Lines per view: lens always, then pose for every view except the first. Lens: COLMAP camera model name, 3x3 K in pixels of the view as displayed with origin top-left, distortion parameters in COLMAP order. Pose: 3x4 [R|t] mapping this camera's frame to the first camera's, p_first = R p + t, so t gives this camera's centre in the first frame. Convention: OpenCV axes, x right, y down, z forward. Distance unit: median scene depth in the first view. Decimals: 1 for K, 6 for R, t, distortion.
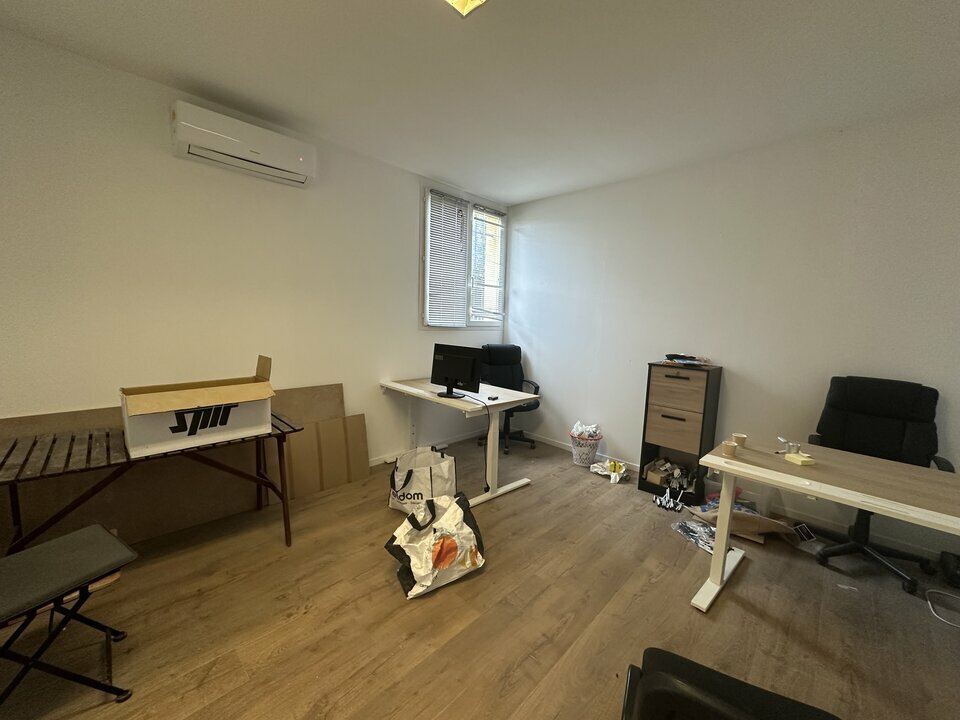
lens RADIAL K [[380.8, 0, 480.3], [0, 380.8, 357.9], [0, 0, 1]] dist [-0.003888, -0.000242]
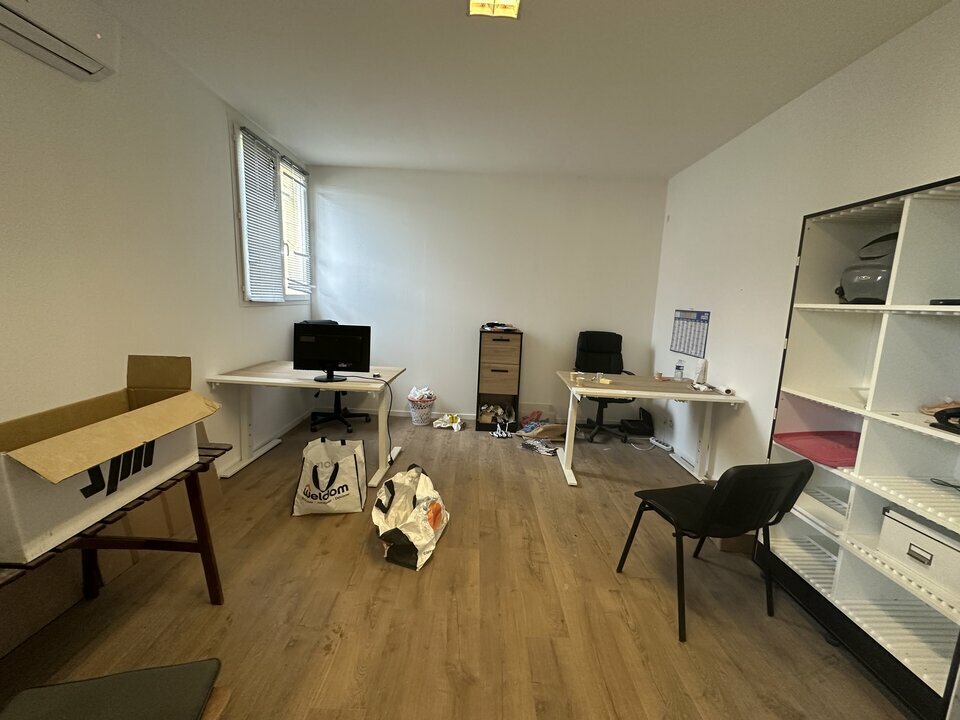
lens RADIAL K [[380.8, 0, 480.3], [0, 380.8, 357.9], [0, 0, 1]] dist [-0.003888, -0.000242]
pose [[0.719977, -0.110742, 0.685106, -0.441950], [0.054143, 0.993141, 0.103635, -0.027974], [-0.691883, -0.037521, 0.721034, 0.091946]]
